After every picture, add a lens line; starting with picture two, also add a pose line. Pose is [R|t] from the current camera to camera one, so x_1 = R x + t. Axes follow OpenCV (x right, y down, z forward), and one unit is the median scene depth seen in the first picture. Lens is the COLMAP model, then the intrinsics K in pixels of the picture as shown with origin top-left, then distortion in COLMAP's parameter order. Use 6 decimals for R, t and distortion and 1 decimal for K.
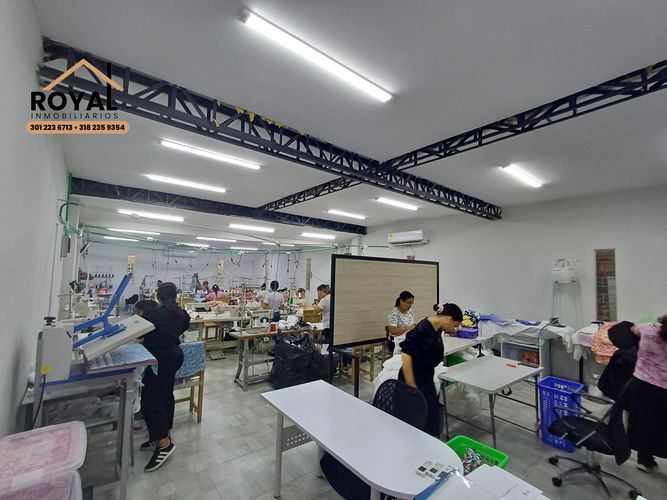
lens RADIAL K [[301.6, 0, 326.9], [0, 301.6, 250.5], [0, 0, 1]] dist [0.024905, -0.000024]
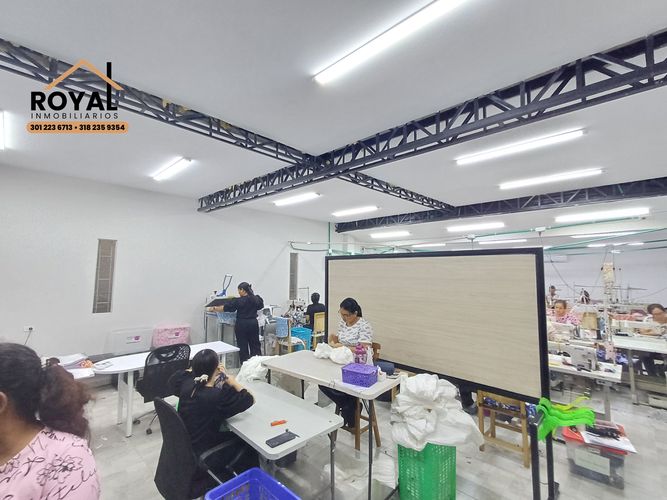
lens RADIAL K [[301.6, 0, 326.9], [0, 301.6, 250.5], [0, 0, 1]] dist [0.024905, -0.000024]
pose [[0.141306, -0.100317, -0.984870, 0.736900], [0.063493, 0.993723, -0.092109, 0.062035], [0.987928, -0.049517, 0.146788, 0.598726]]
